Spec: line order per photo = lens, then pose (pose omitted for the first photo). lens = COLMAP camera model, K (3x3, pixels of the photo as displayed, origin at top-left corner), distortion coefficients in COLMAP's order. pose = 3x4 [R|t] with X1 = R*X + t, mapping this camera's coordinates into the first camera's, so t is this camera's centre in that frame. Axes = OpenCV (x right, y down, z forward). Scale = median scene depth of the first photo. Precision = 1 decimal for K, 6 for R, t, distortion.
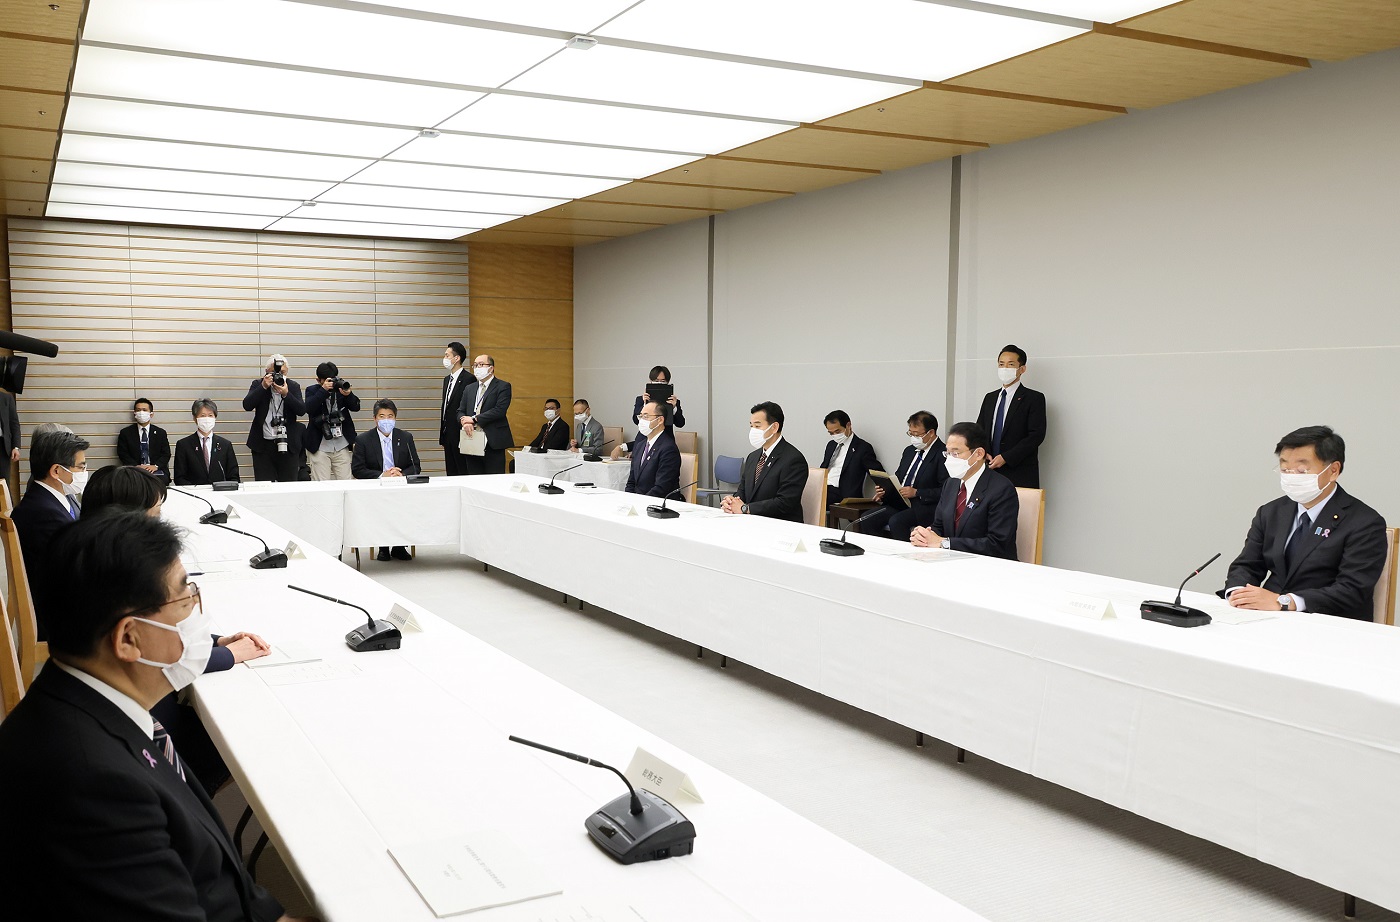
lens RADIAL K [[927.3, 0, 701.3], [0, 927.3, 467.5], [0, 0, 1]] dist [0.009836, 0.002689]
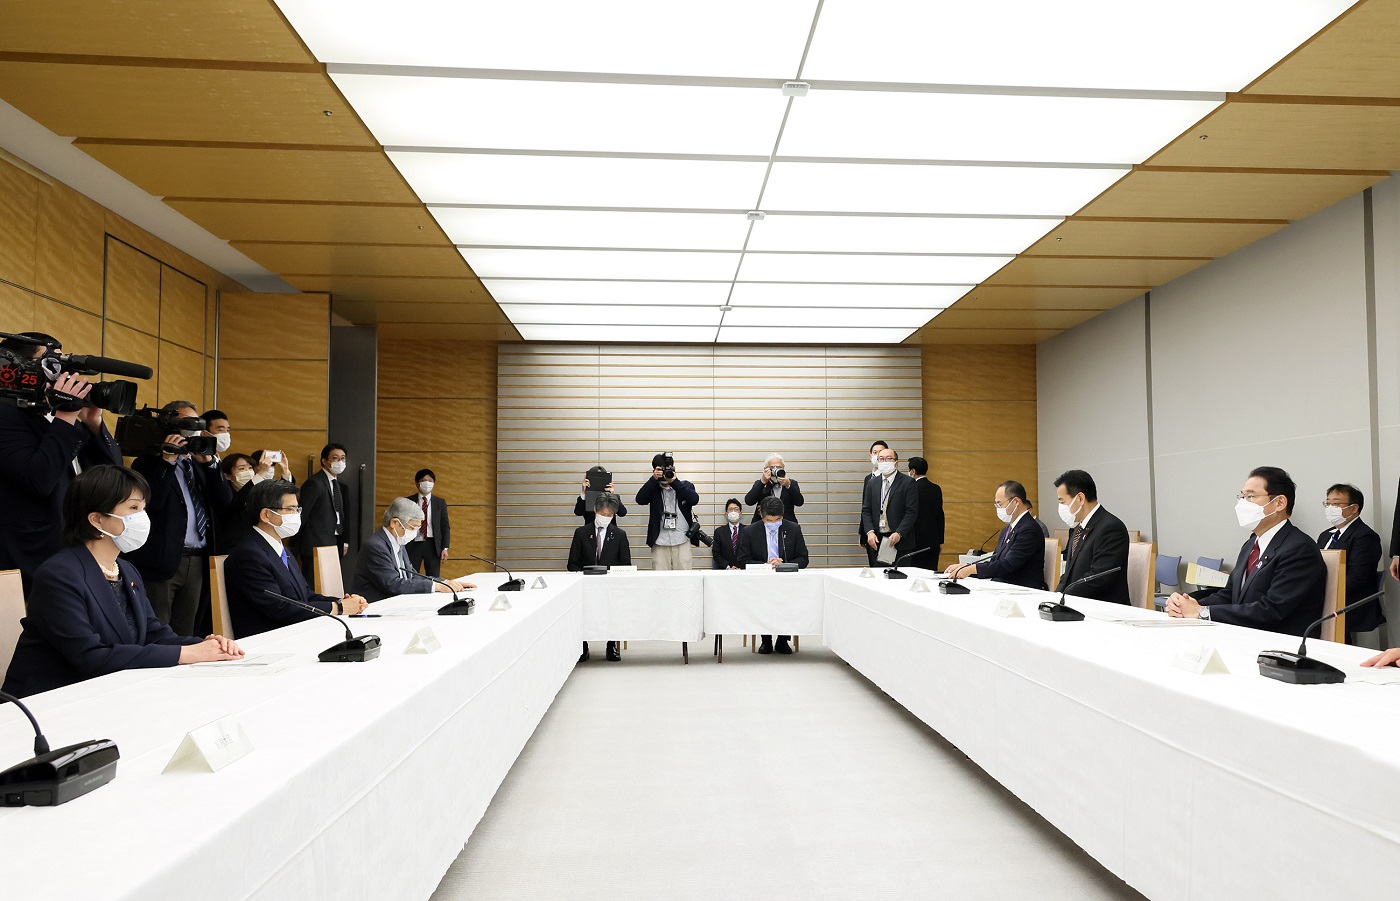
lens RADIAL K [[982.1, 0, 695.6], [0, 982.1, 436.8], [0, 0, 1]] dist [0.045023, 0.000138]
pose [[0.966514, -0.022420, -0.255634, -0.214422], [-0.002198, 0.995417, -0.095609, -0.043854], [0.256605, 0.092970, 0.962034, -0.062214]]
